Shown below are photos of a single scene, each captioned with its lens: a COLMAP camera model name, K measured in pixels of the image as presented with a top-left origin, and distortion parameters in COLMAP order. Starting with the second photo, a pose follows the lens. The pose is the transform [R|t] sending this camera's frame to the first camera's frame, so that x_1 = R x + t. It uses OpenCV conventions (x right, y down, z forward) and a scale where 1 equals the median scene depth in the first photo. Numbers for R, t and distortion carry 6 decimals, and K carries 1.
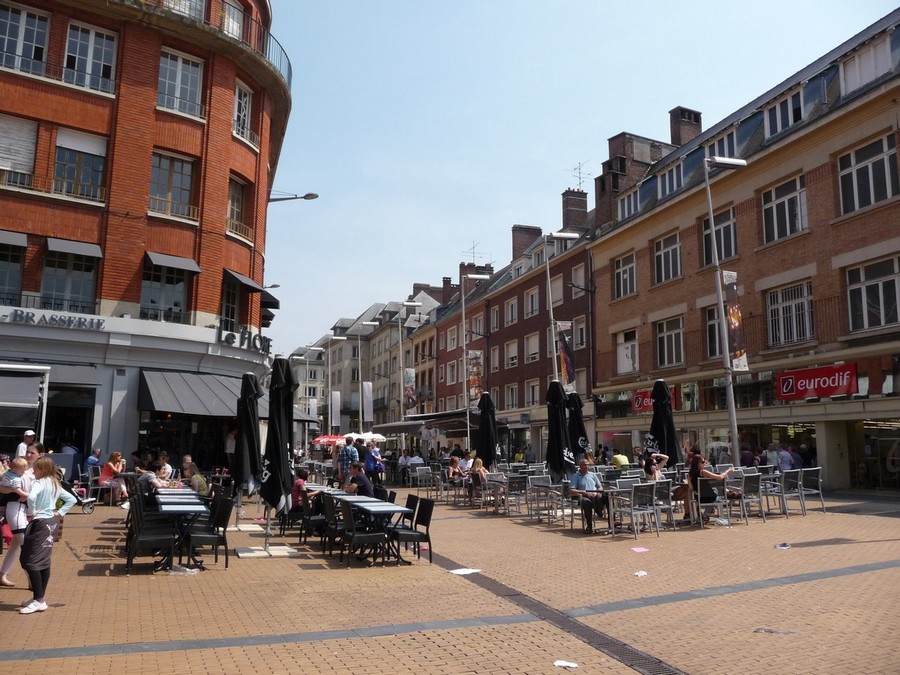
lens RADIAL K [[738.8, 0, 451.7], [0, 738.8, 337.9], [0, 0, 1]] dist [-0.018810, 0.006222]
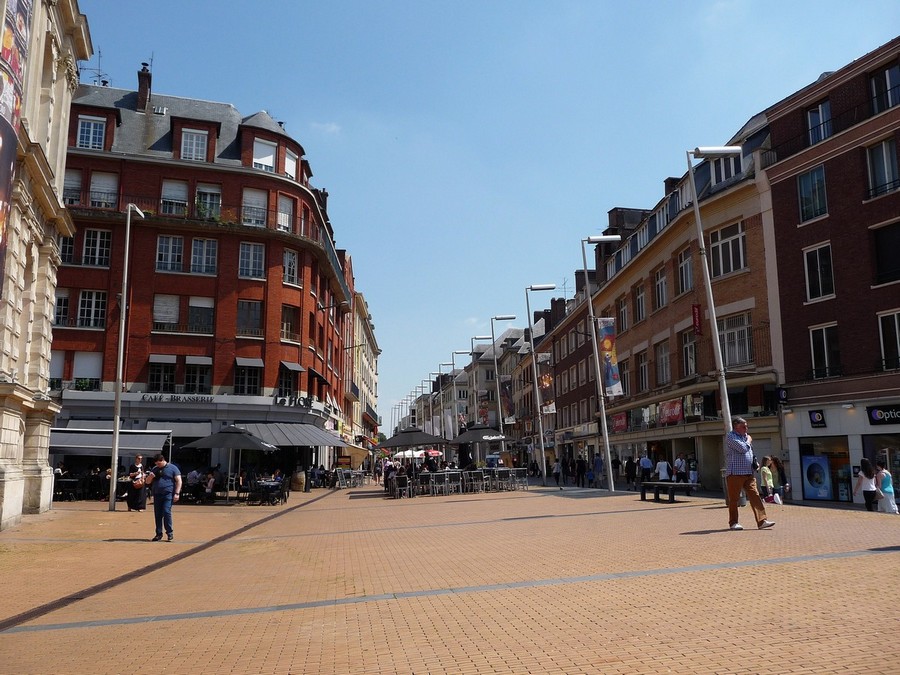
lens RADIAL K [[772.1, 0, 448.2], [0, 772.1, 337.6], [0, 0, 1]] dist [0.006553, 0.000447]
pose [[0.960412, -0.055627, -0.272973, 0.627910], [0.054040, 0.998450, -0.013338, -0.110747], [0.273292, -0.001941, 0.961929, -0.723625]]
